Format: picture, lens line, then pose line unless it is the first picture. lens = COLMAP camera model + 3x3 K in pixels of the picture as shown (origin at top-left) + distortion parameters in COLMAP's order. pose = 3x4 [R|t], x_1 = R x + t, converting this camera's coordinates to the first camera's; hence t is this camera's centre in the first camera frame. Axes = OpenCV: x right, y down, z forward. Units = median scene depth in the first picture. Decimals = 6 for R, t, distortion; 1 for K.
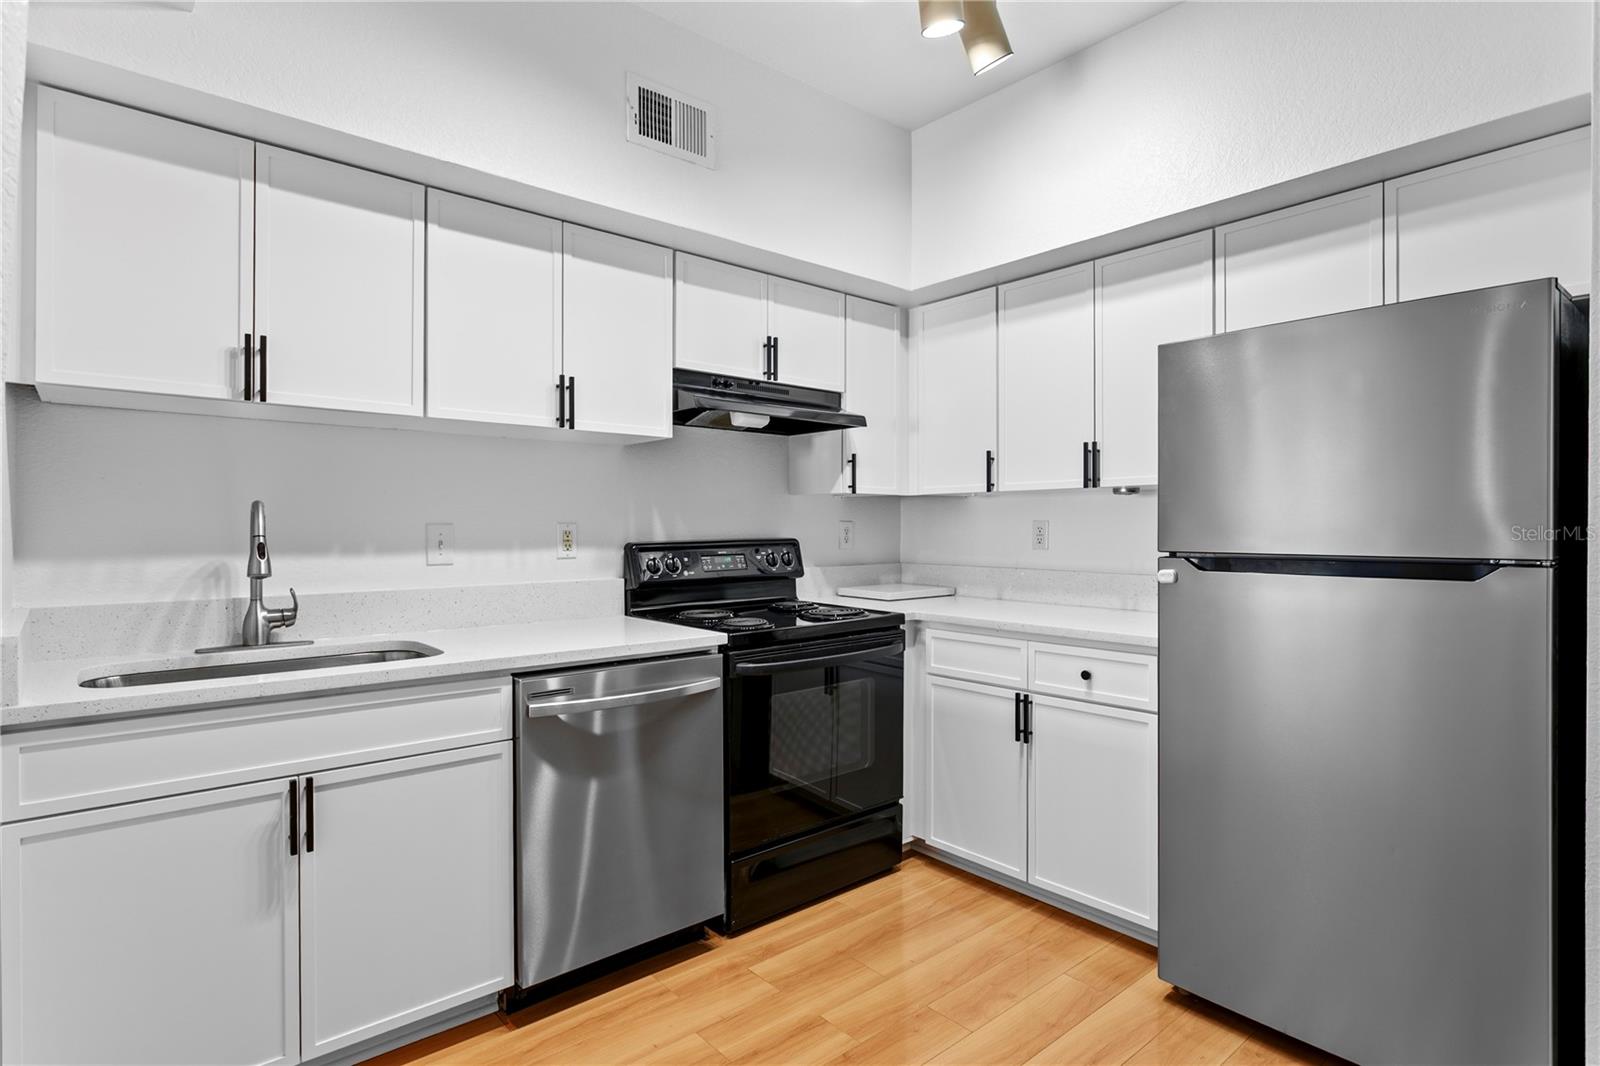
lens RADIAL K [[825.1, 0, 797.4], [0, 825.1, 537.1], [0, 0, 1]] dist [-0.000764, 0.002502]
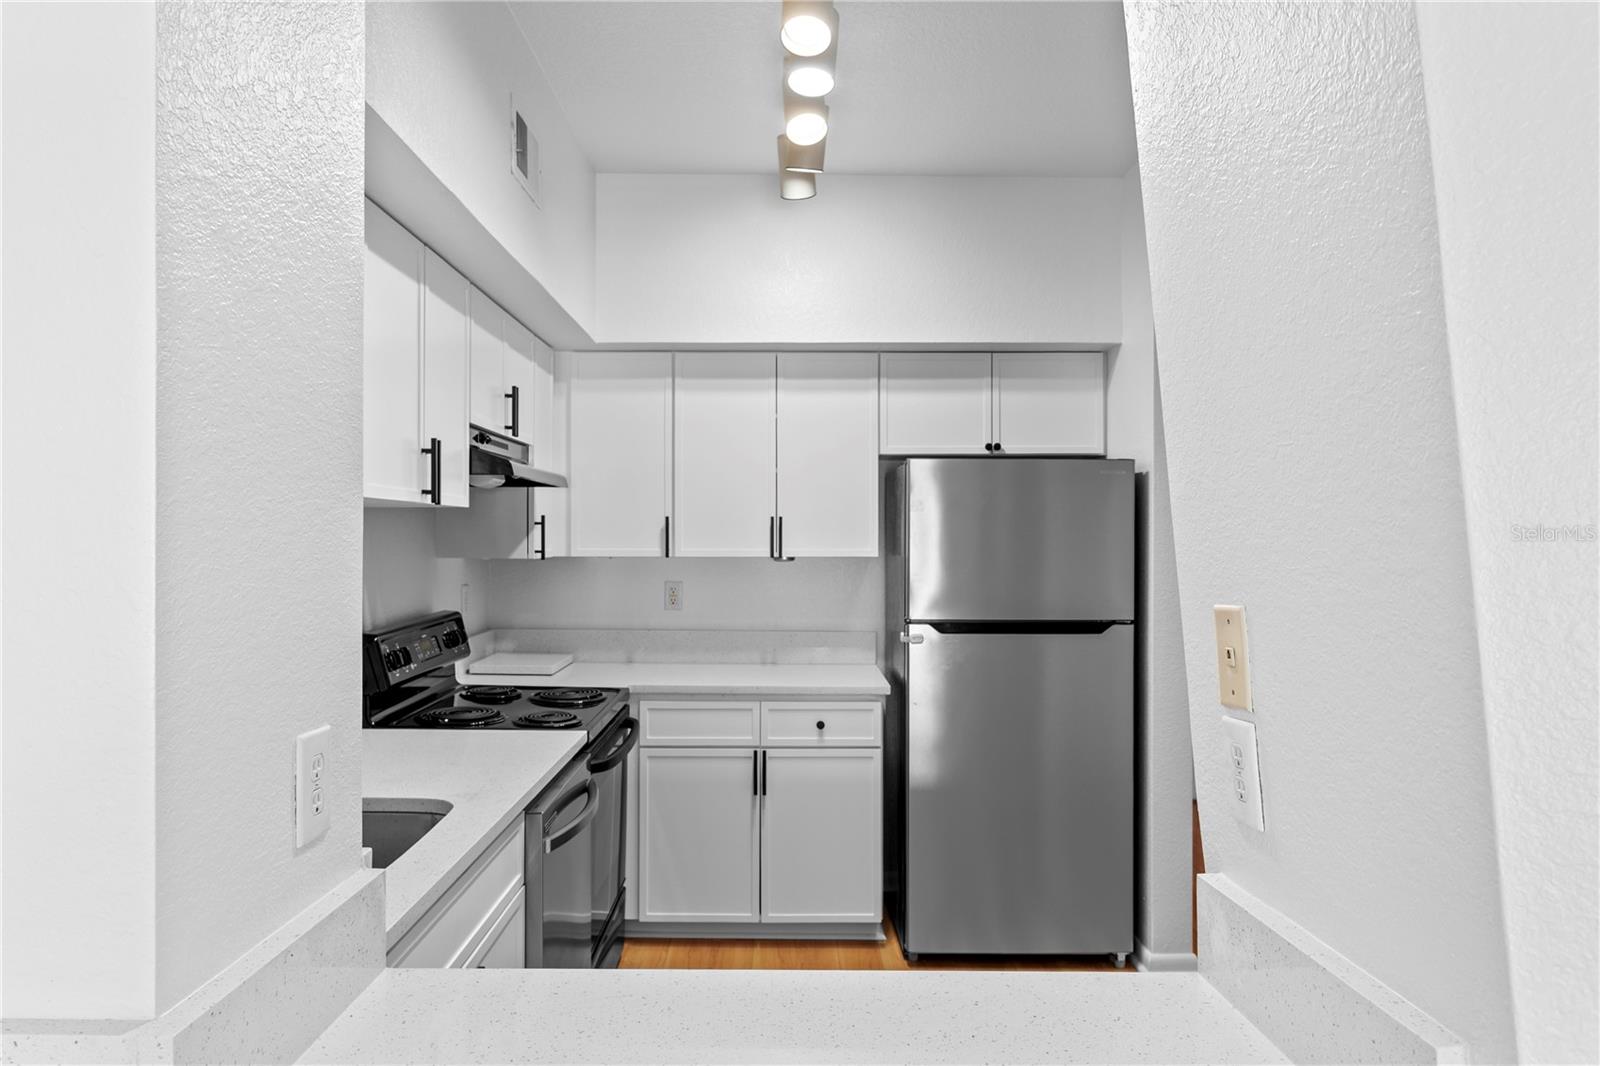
lens RADIAL K [[1094.4, 0, 785.4], [0, 1094.4, 535.6], [0, 0, 1]] dist [-0.020715, 0.009791]
pose [[0.645033, 0.000237, 0.764155, -0.821466], [0.004290, 0.999983, -0.003932, -0.089427], [-0.764143, 0.005815, 0.645021, 0.041106]]
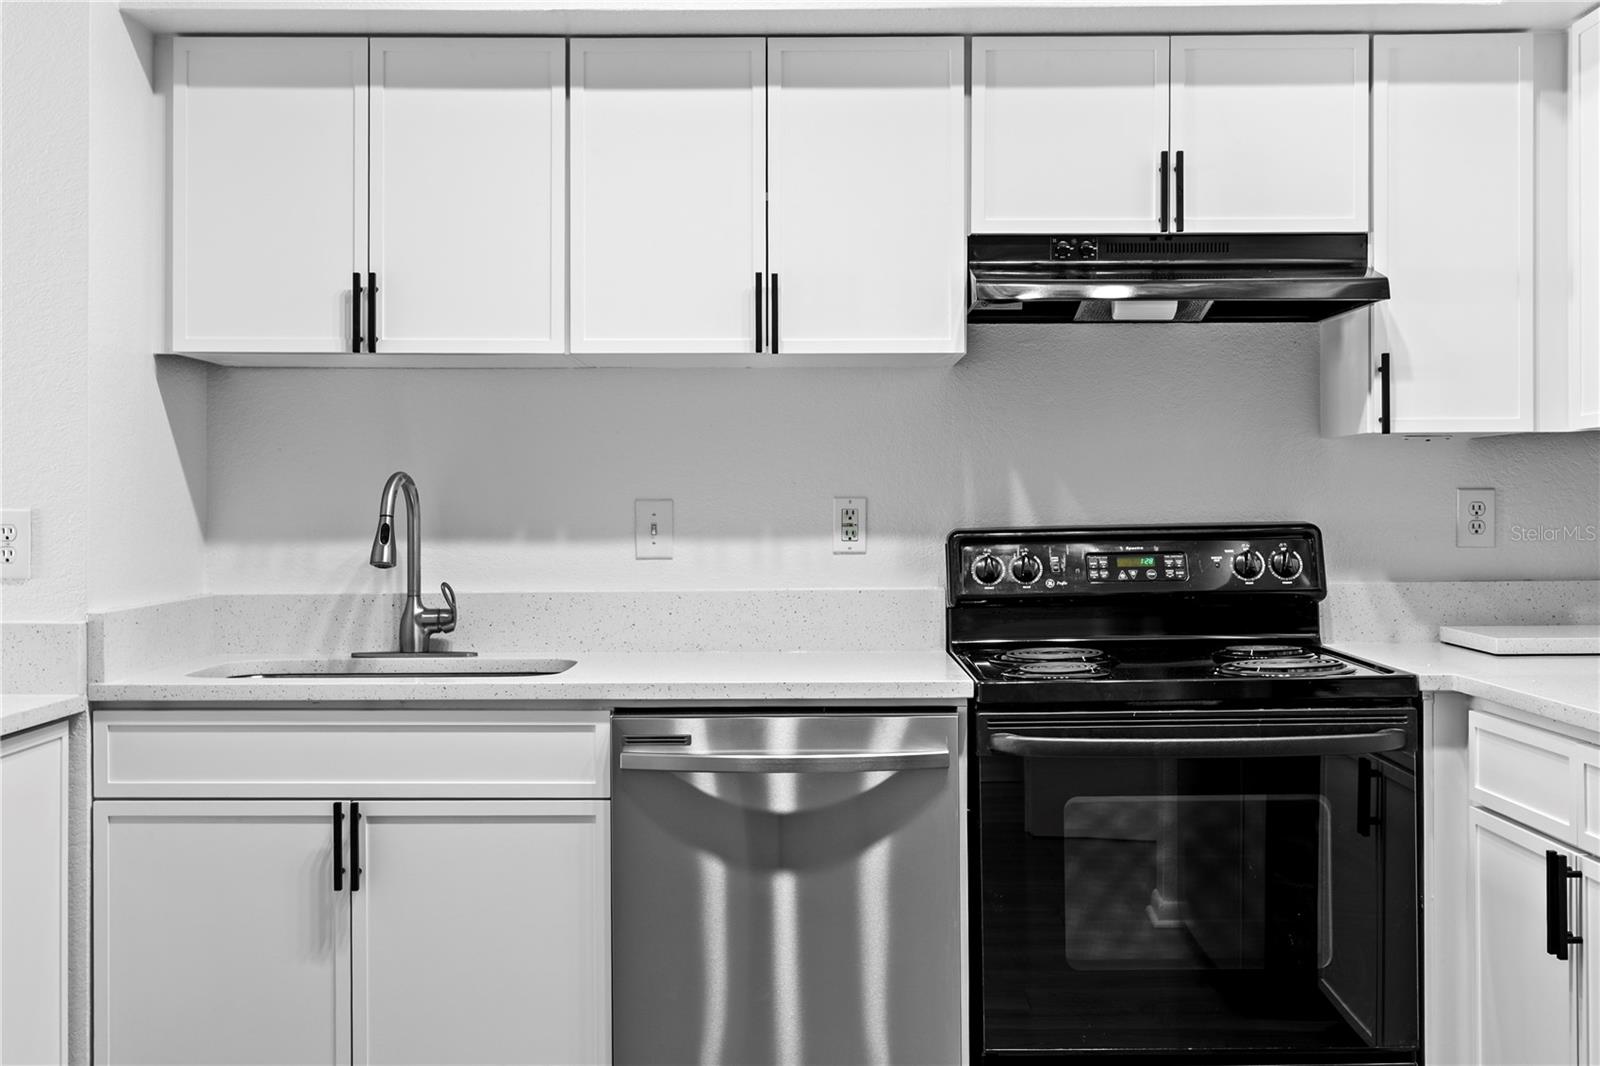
lens RADIAL K [[1780.1, 0, 807.4], [0, 1780.1, 528.8], [0, 0, 1]] dist [0.018025, 0.000000]
pose [[0.760557, 0.005238, -0.649250, 0.615778], [-0.004349, 0.999986, 0.002972, 0.003466], [0.649257, 0.000563, 0.760569, -0.053287]]
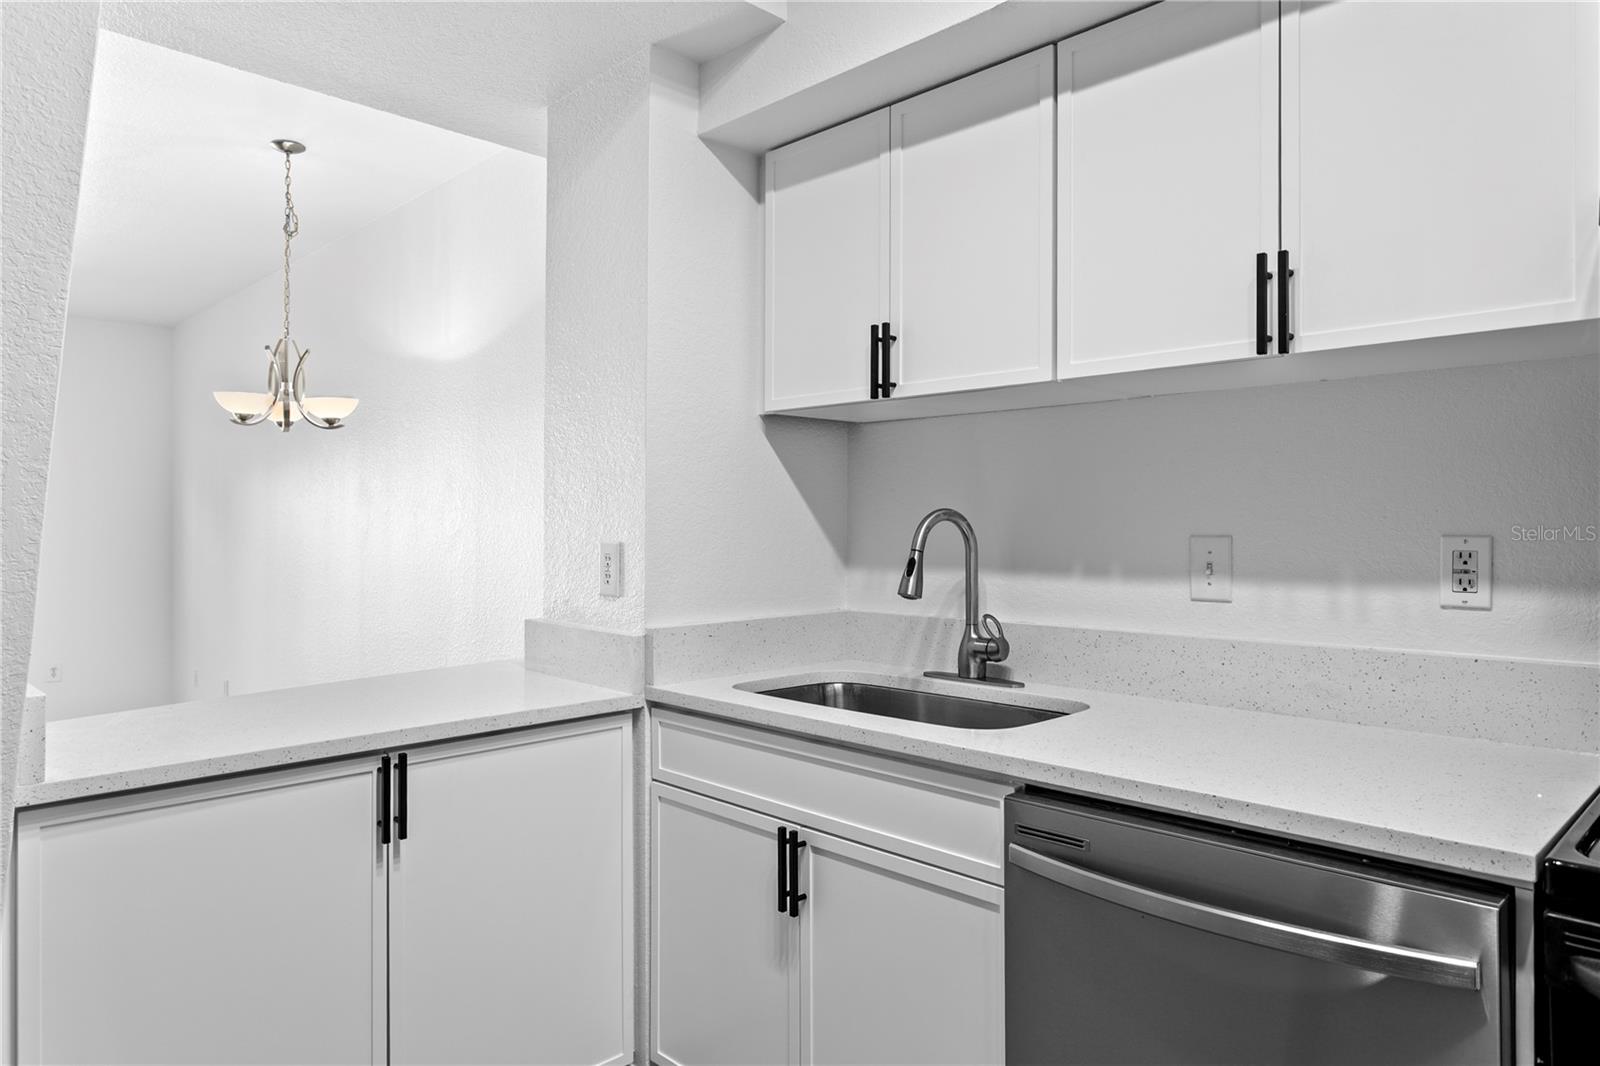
lens RADIAL K [[1008.5, 0, 790.6], [0, 1008.5, 521.6], [0, 0, 1]] dist [0.005974, 0.000075]
pose [[0.058102, -0.003763, -0.998304, 0.308210], [-0.010907, 0.999931, -0.004404, -0.019329], [0.998251, 0.011144, 0.058057, 0.612915]]
